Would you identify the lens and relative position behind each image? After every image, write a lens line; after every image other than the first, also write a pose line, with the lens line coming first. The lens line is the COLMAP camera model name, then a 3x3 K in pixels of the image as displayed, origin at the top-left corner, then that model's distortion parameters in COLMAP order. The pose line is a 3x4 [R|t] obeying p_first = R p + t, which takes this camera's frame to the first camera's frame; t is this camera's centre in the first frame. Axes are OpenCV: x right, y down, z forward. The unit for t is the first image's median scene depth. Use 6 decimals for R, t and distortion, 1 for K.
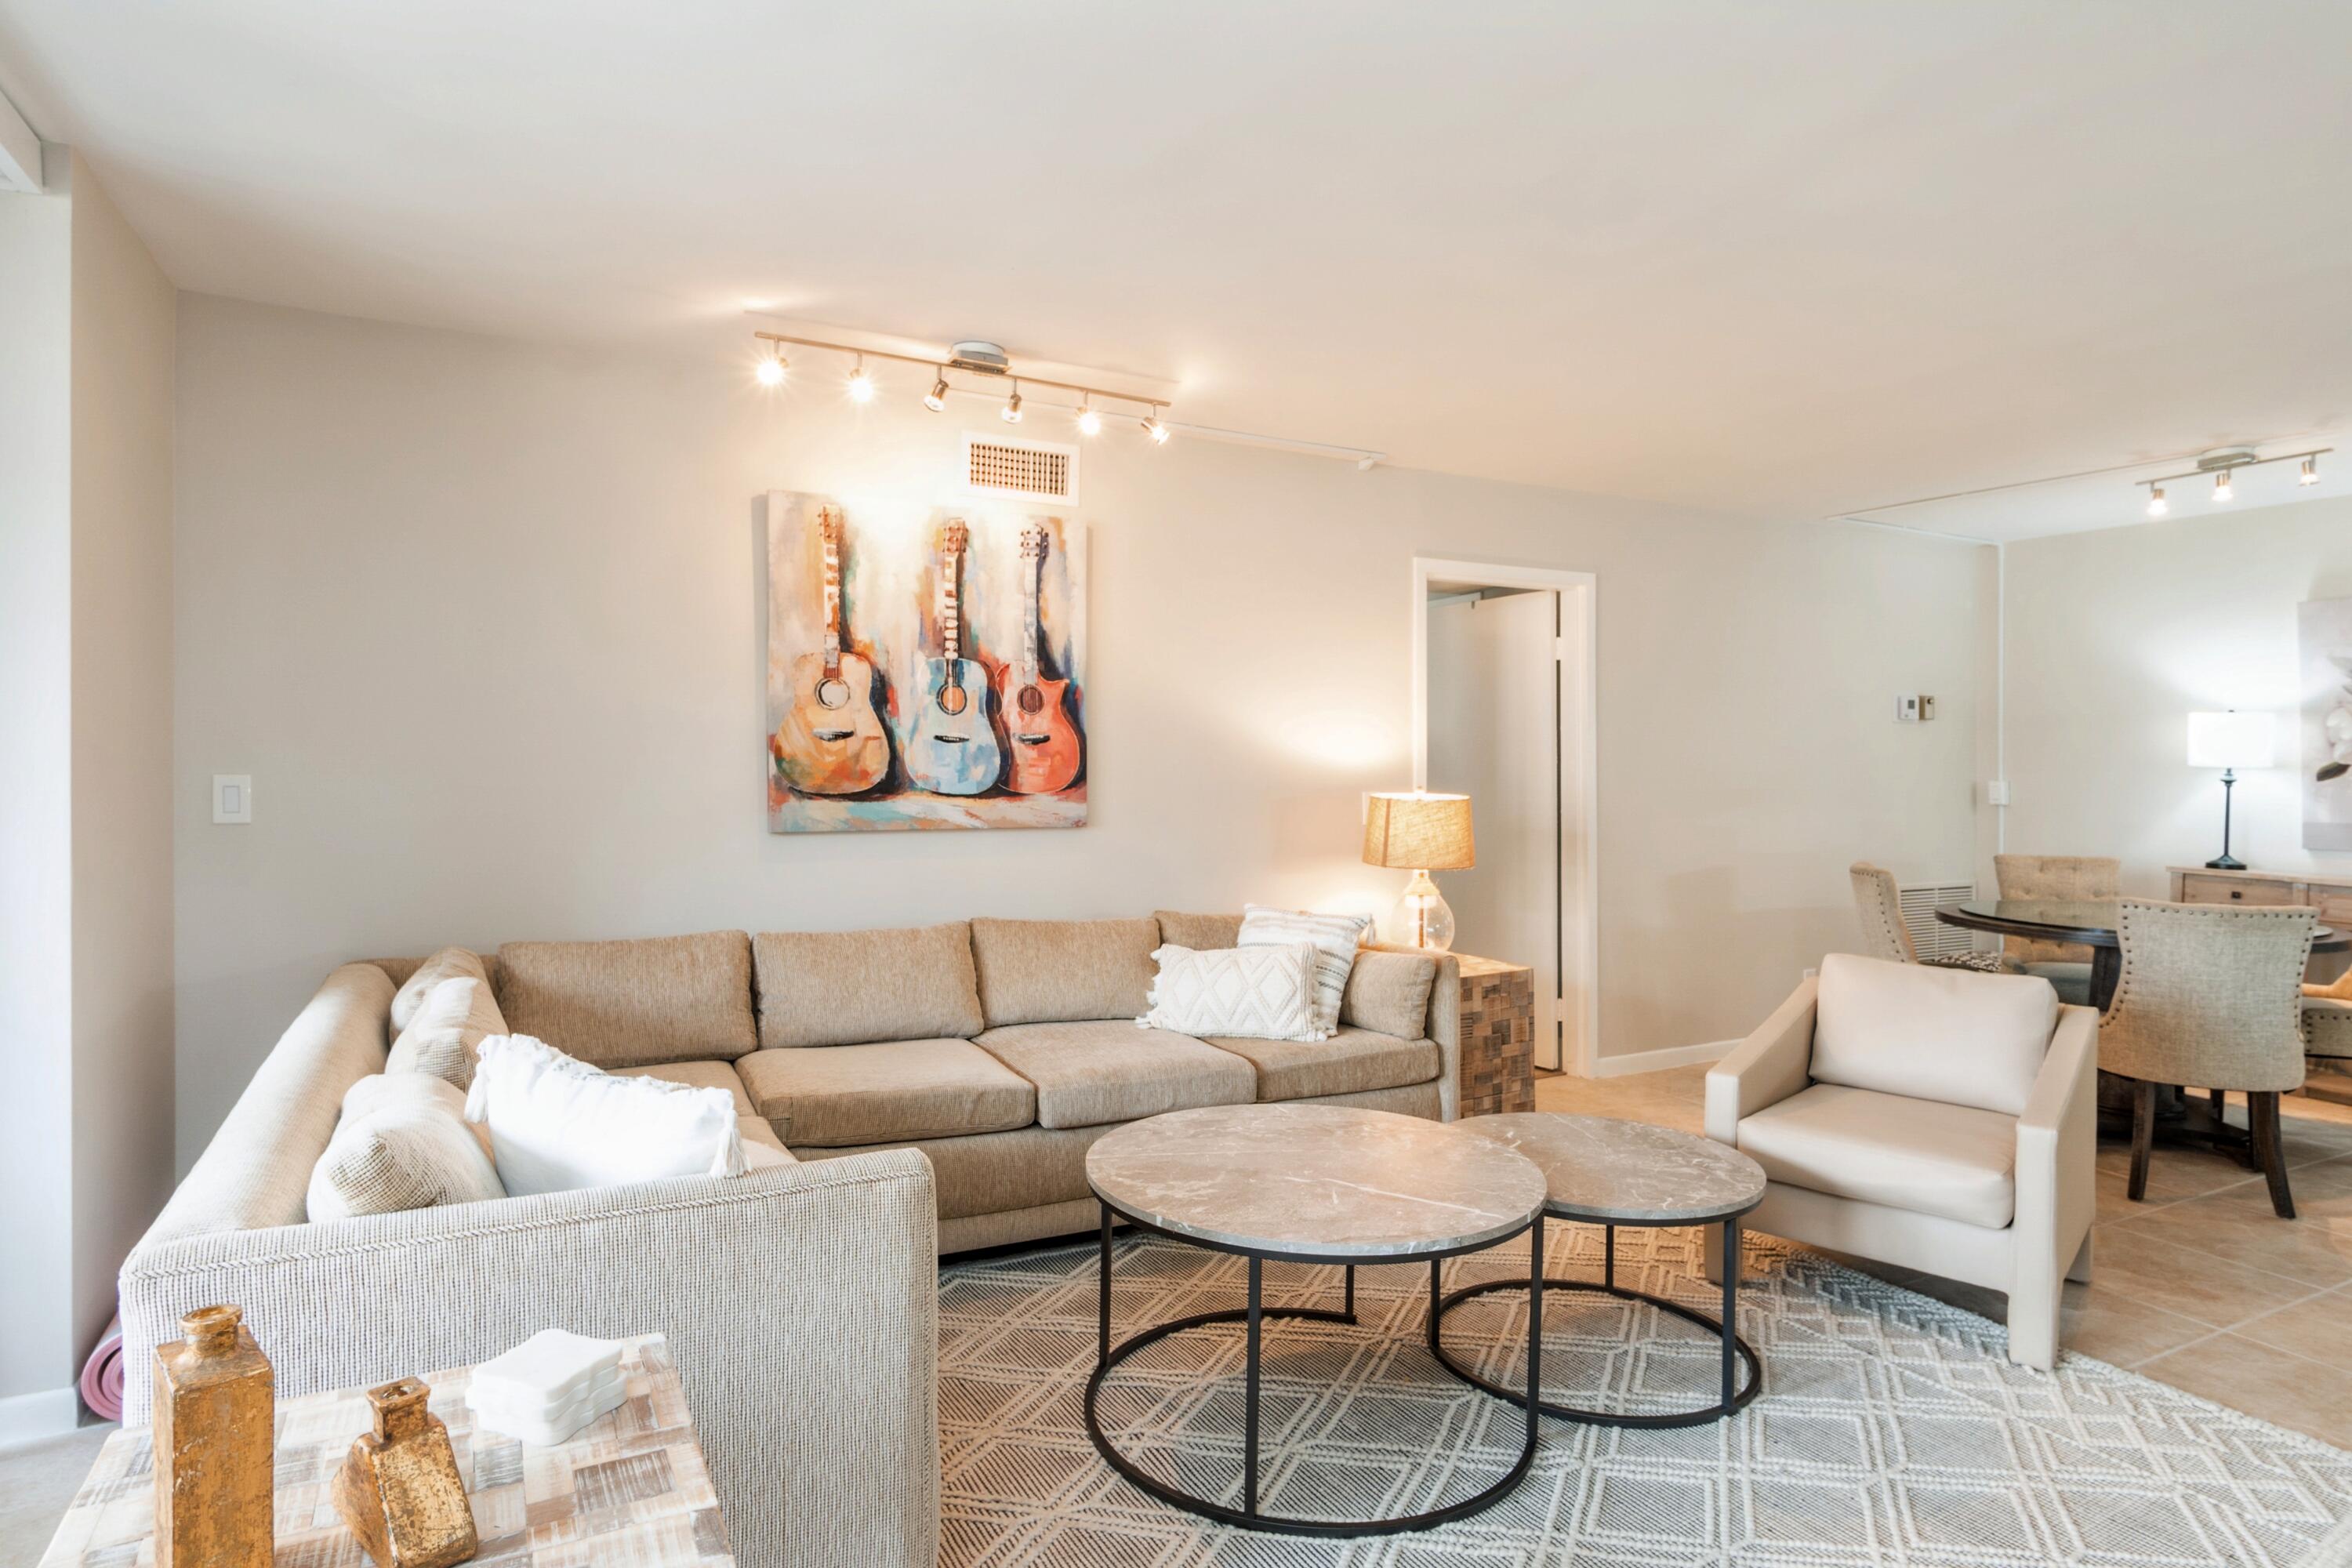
lens RADIAL K [[1279.8, 0, 1184.3], [0, 1279.8, 783.9], [0, 0, 1]] dist [-0.014054, 0.003388]
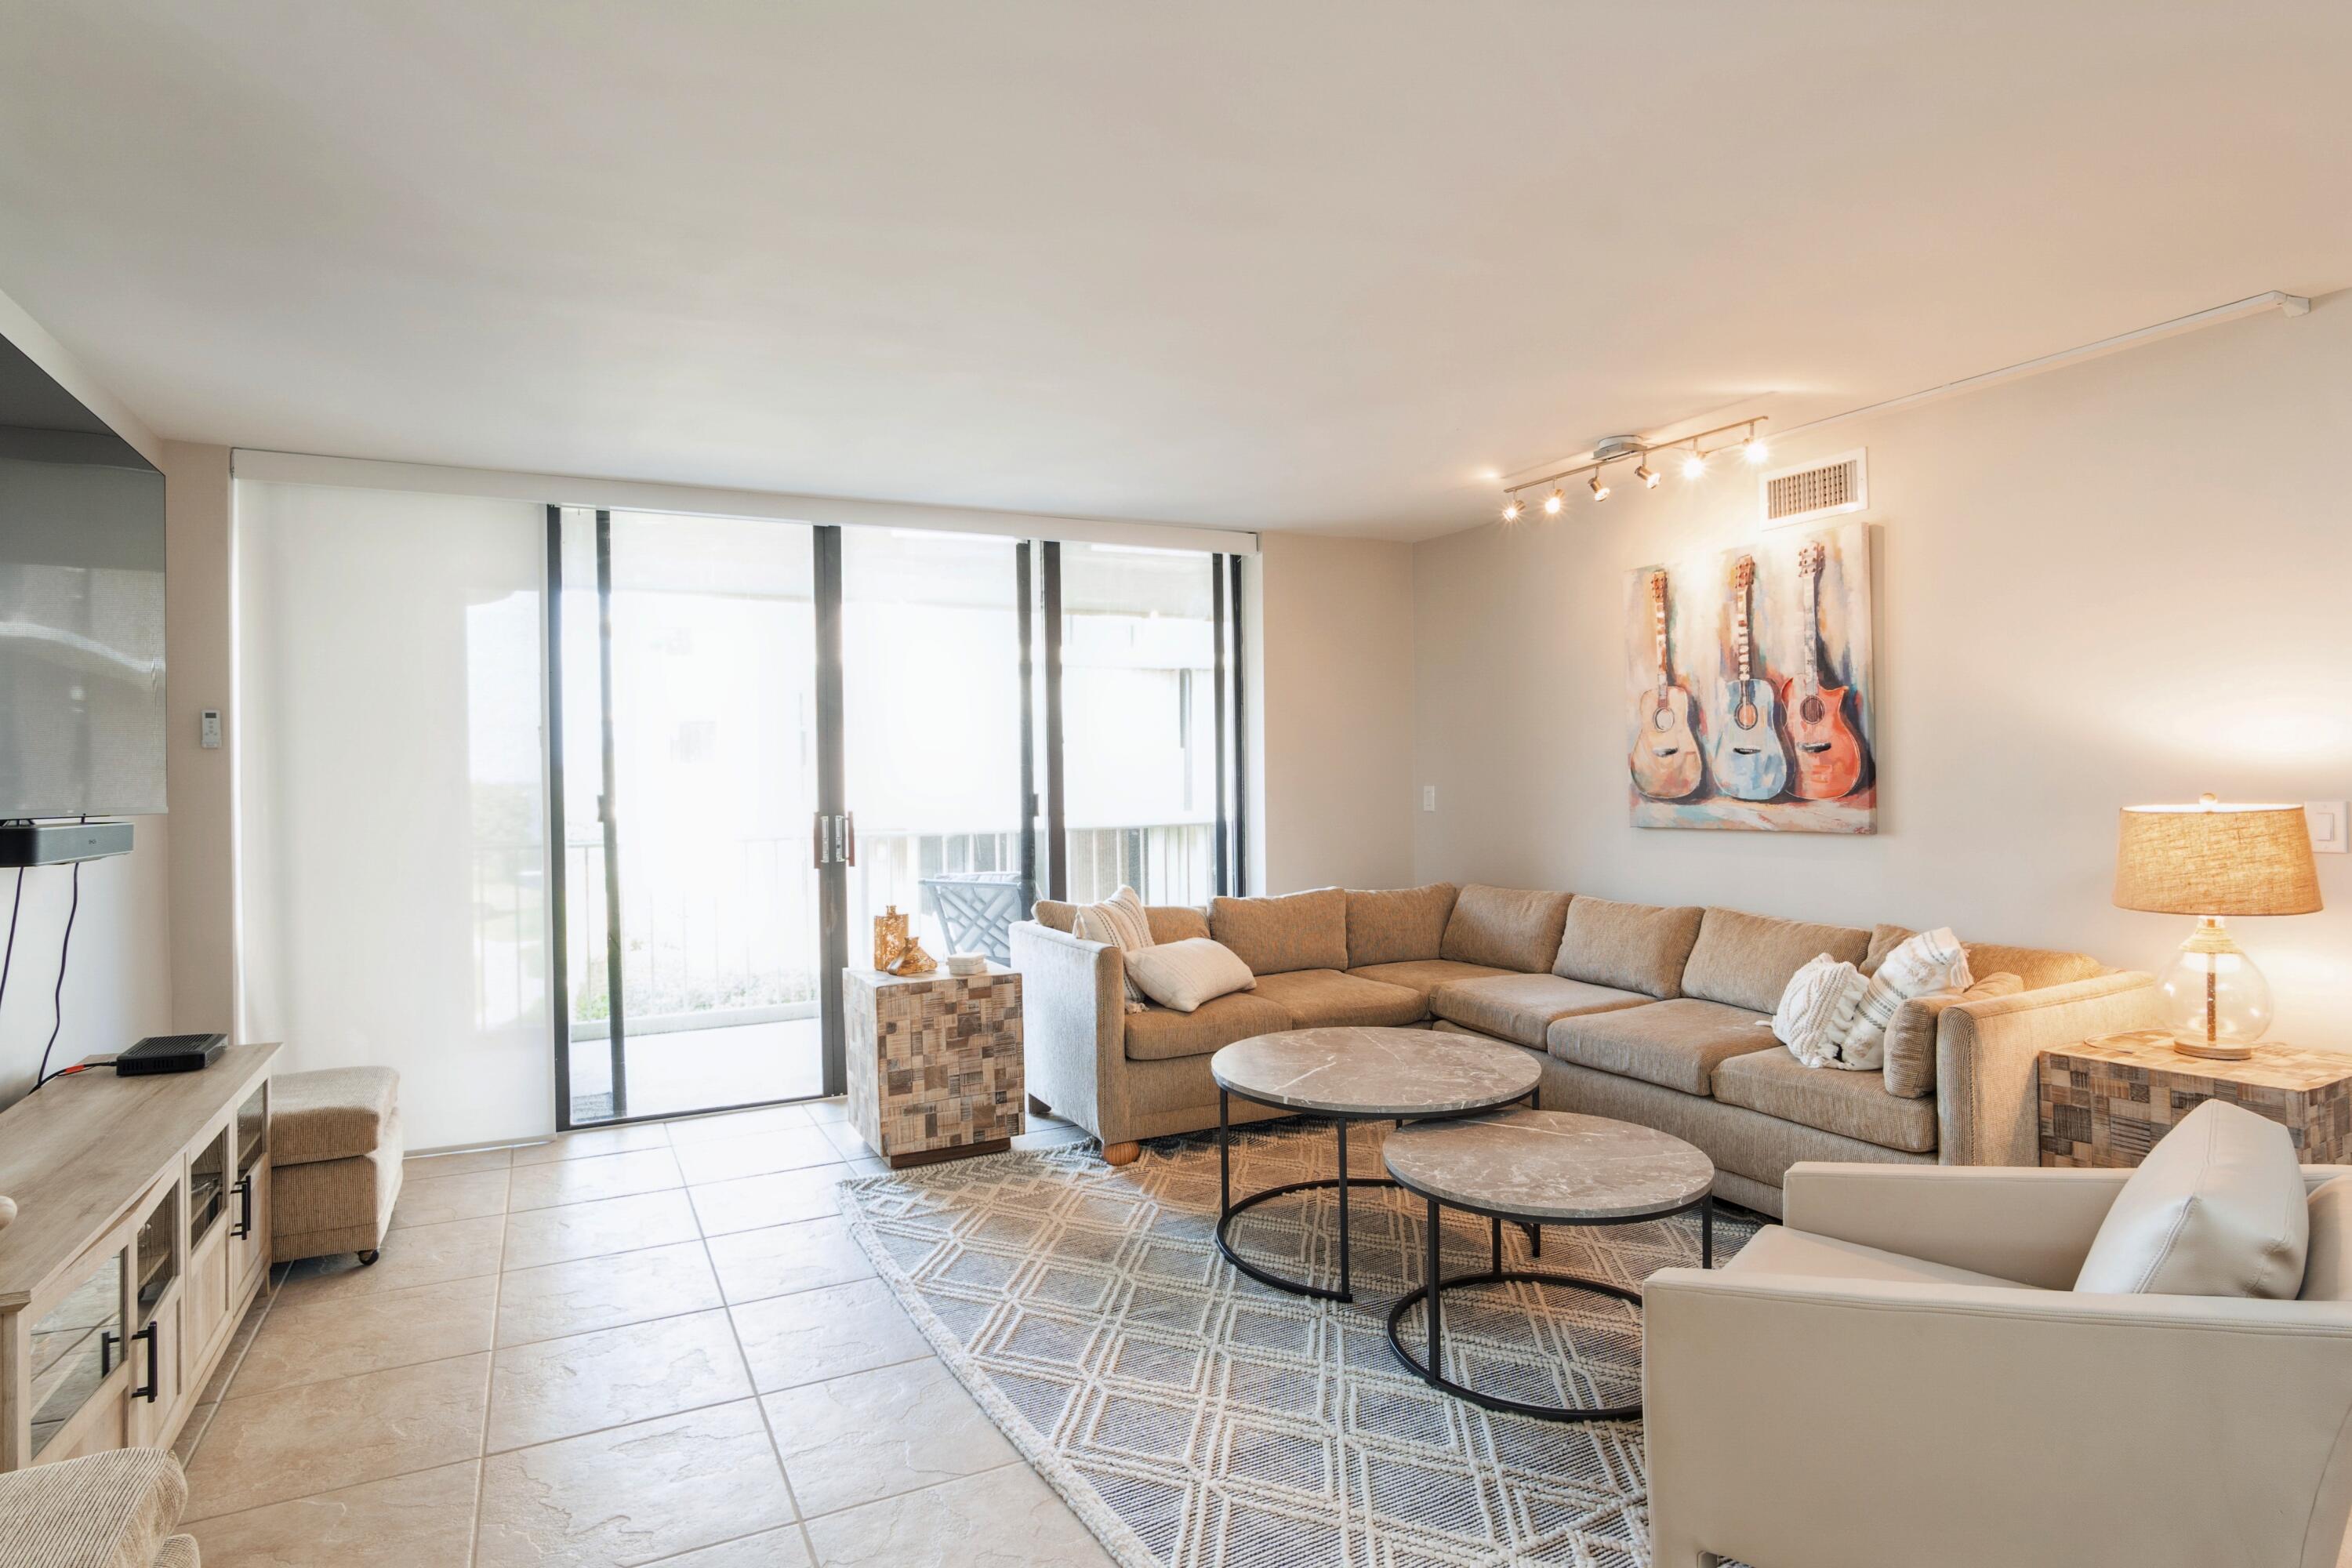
lens RADIAL K [[1279.8, 0, 1185.9], [0, 1279.8, 779.3], [0, 0, 1]] dist [-0.014054, 0.003388]
pose [[-0.010727, -0.010560, -0.999887, 0.953444], [-0.000414, 0.999944, -0.010556, 0.002219], [0.999942, 0.000301, -0.010731, 0.515228]]
